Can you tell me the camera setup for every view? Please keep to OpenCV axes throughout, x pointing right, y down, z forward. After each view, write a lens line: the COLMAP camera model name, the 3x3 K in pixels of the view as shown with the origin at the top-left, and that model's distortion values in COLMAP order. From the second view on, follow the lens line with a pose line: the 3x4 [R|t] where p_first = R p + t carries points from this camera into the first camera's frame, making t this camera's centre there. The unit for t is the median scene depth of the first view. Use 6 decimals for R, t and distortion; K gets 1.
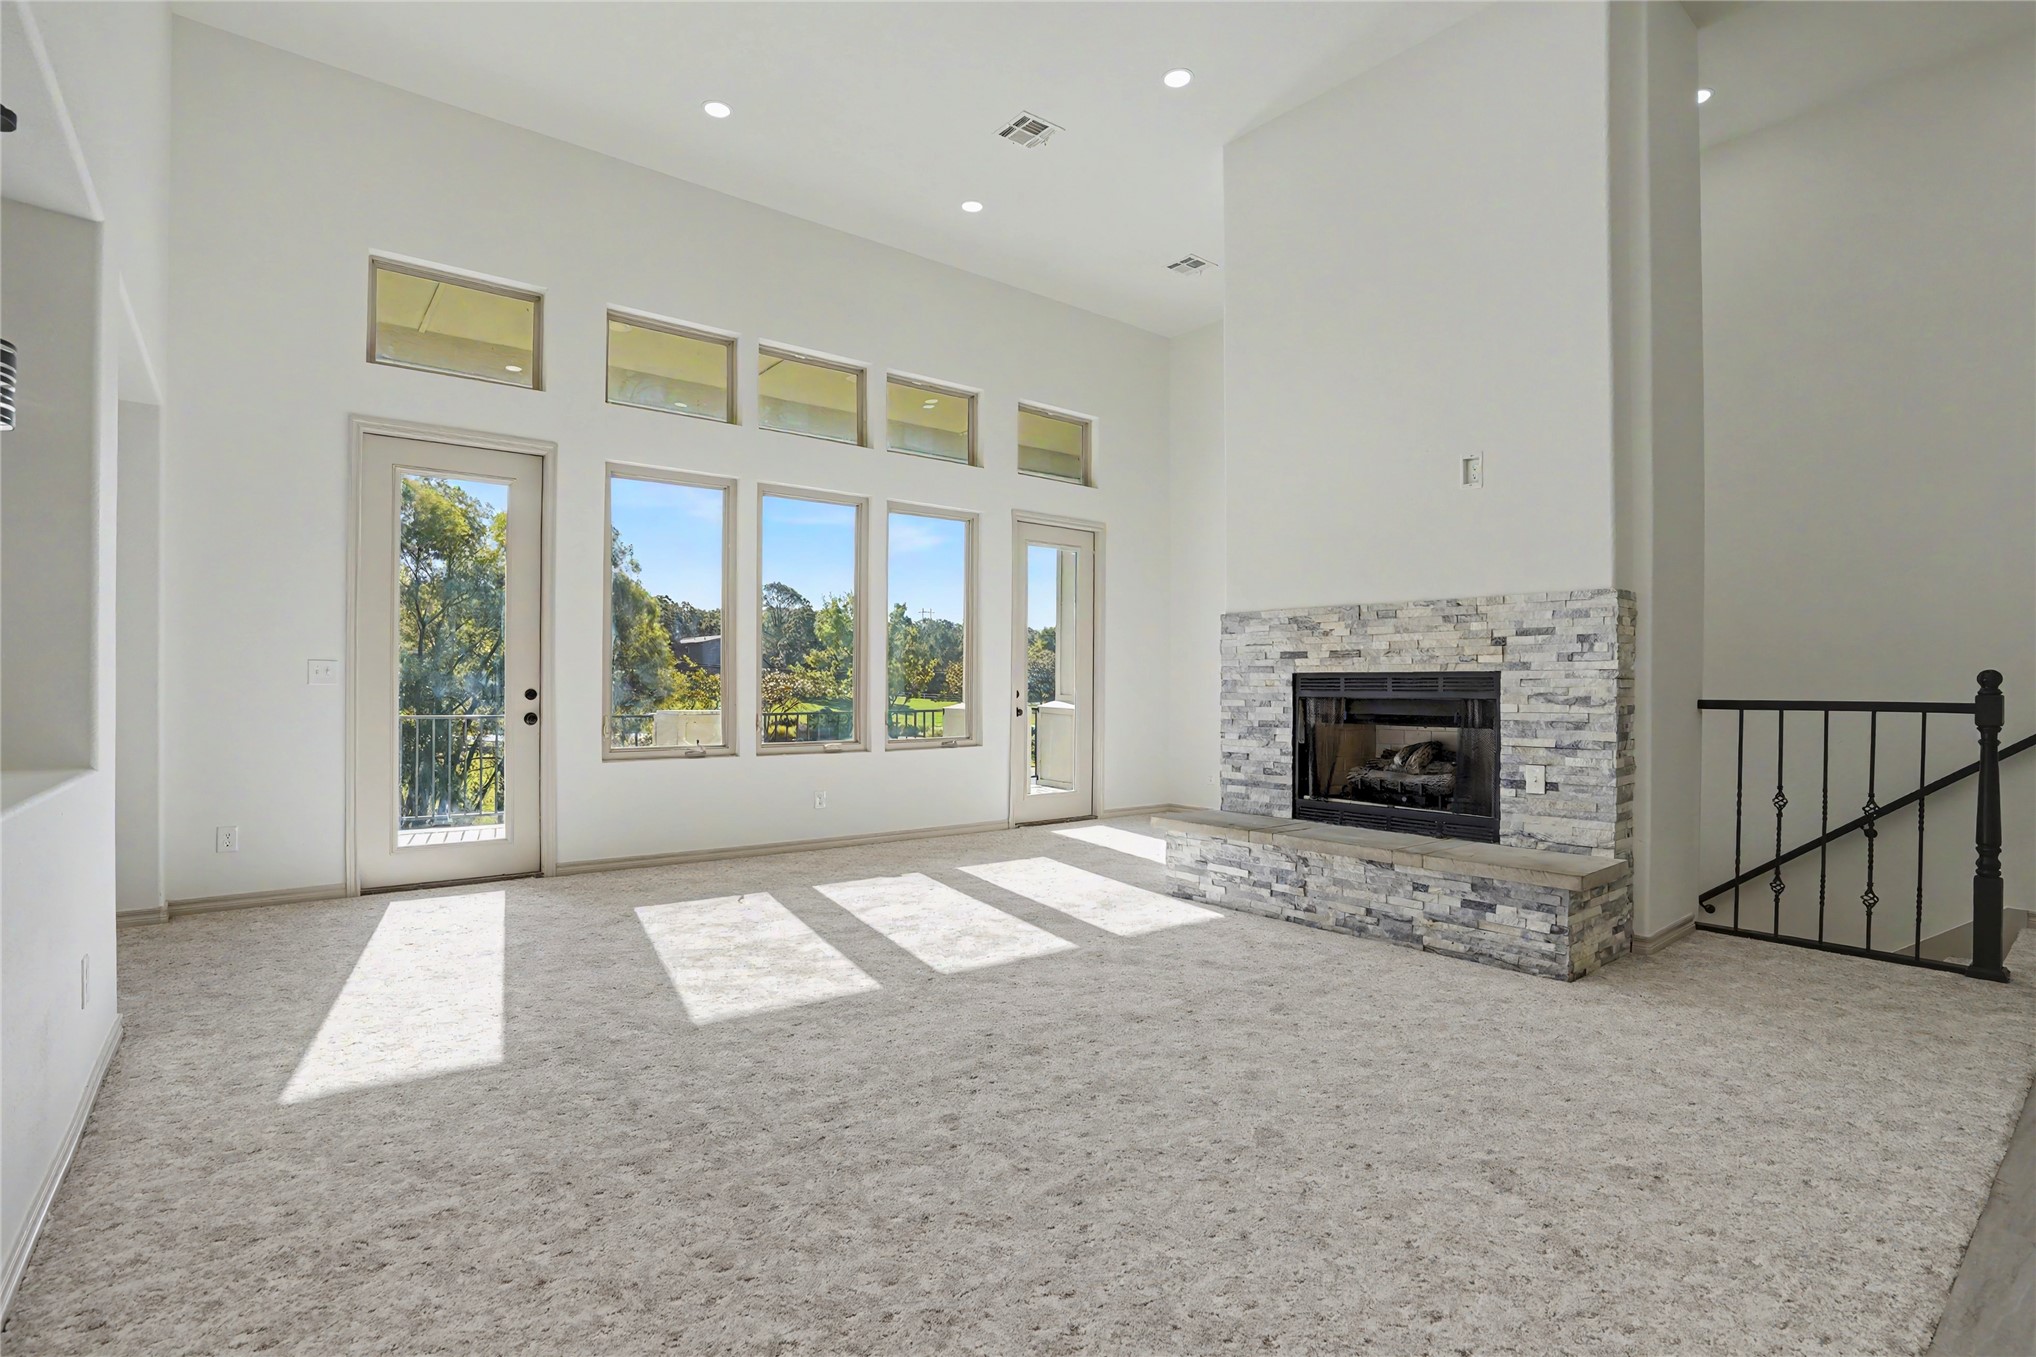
lens RADIAL K [[962.1, 0, 1018.1], [0, 962.1, 689.3], [0, 0, 1]] dist [-0.068842, 0.029158]
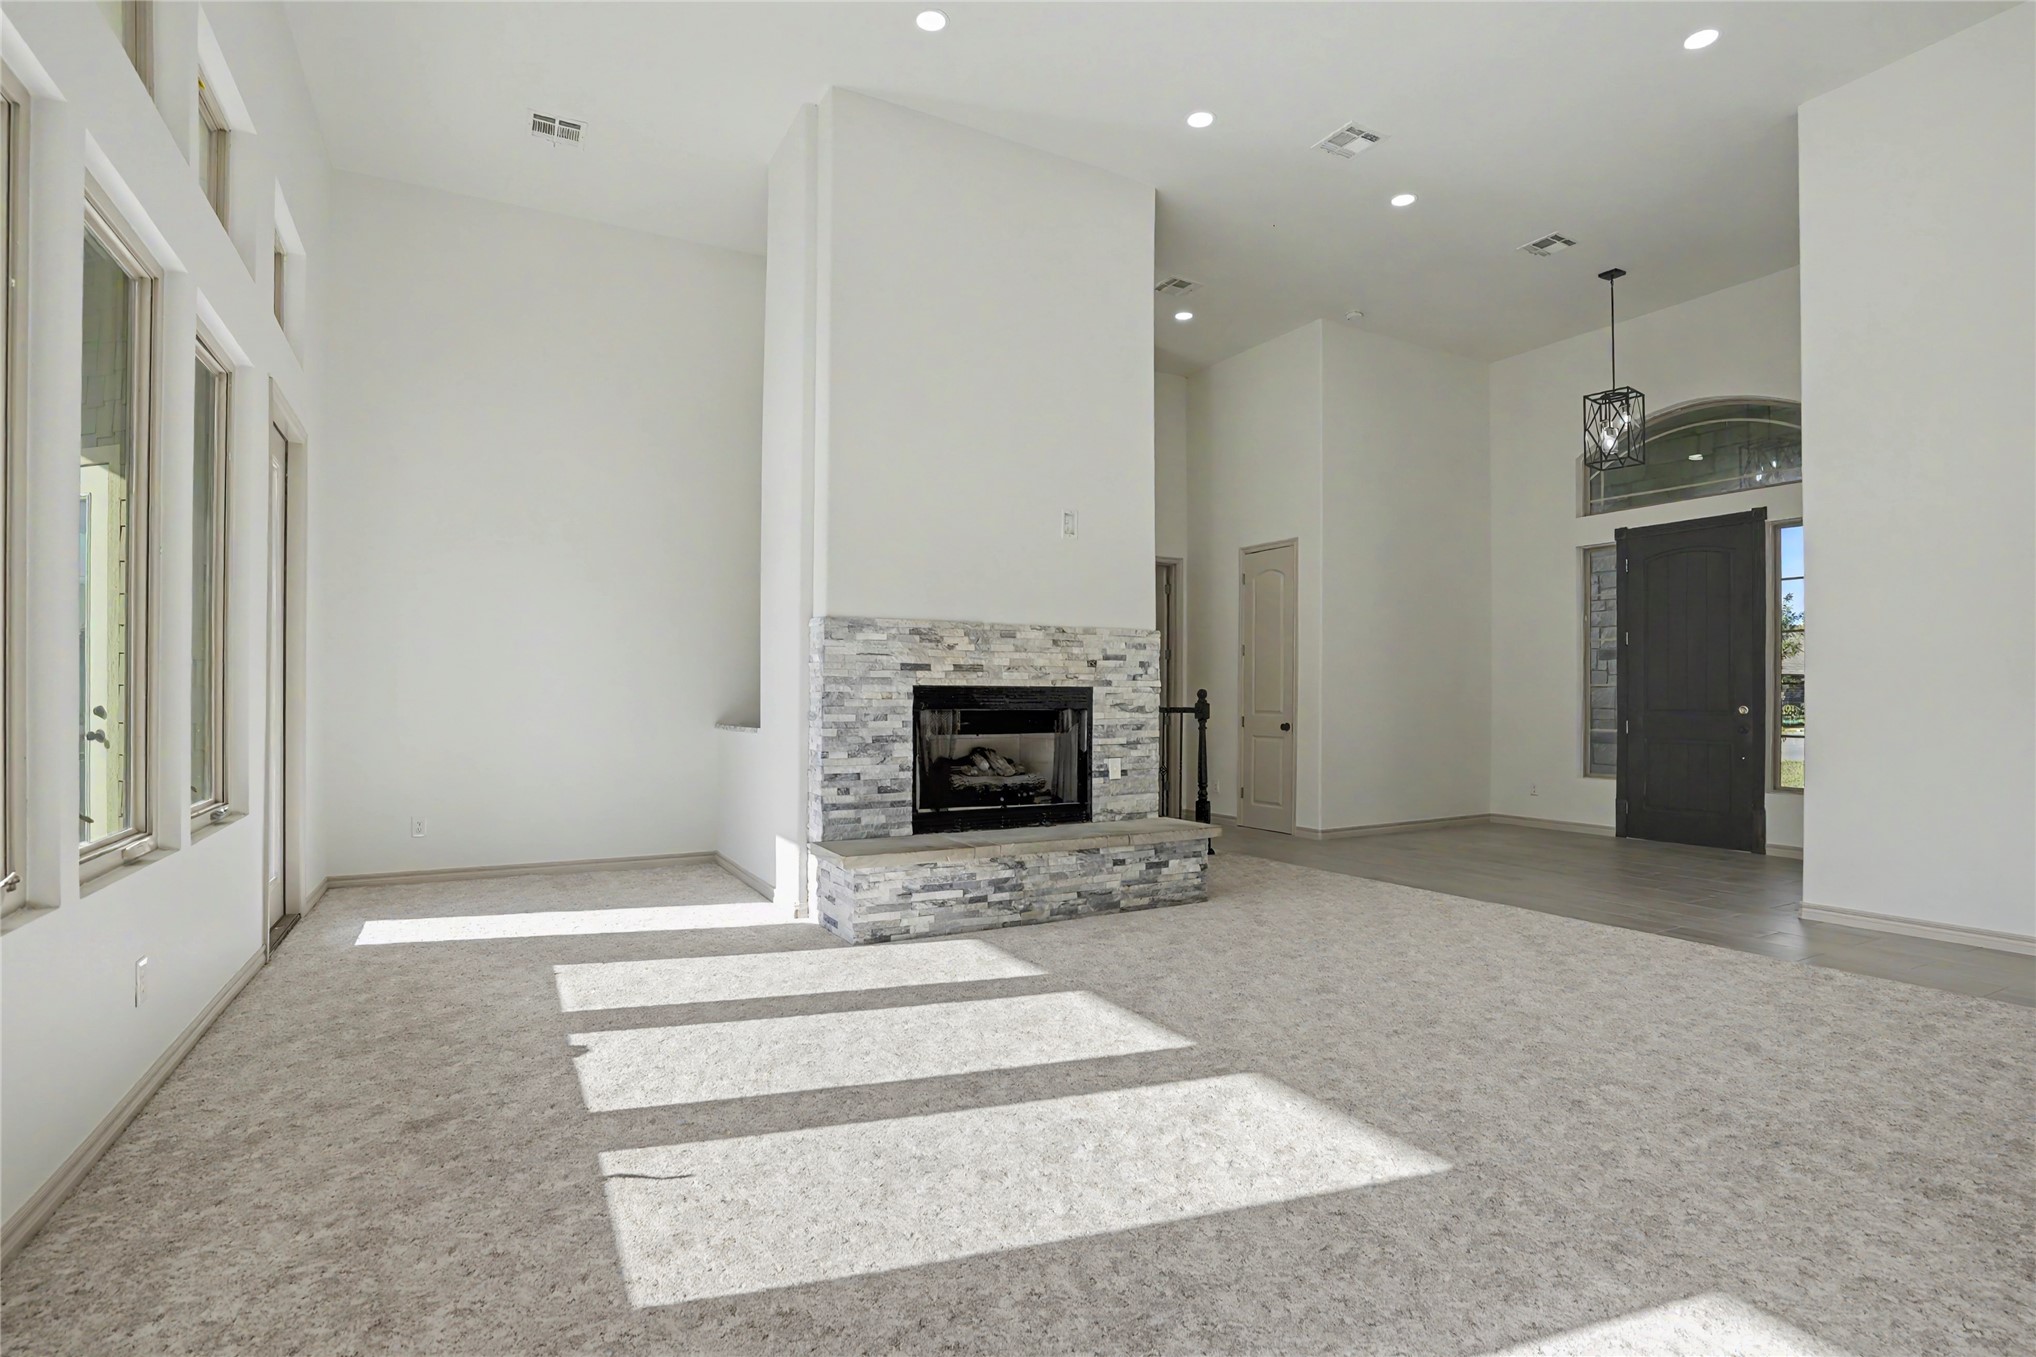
lens RADIAL K [[987.6, 0, 995.4], [0, 987.6, 696.7], [0, 0, 1]] dist [-0.064940, 0.027446]
pose [[0.185714, -0.000960, 0.982603, -0.769966], [0.002304, 0.999997, 0.000542, -0.006456], [-0.982601, 0.002163, 0.185715, 0.819793]]
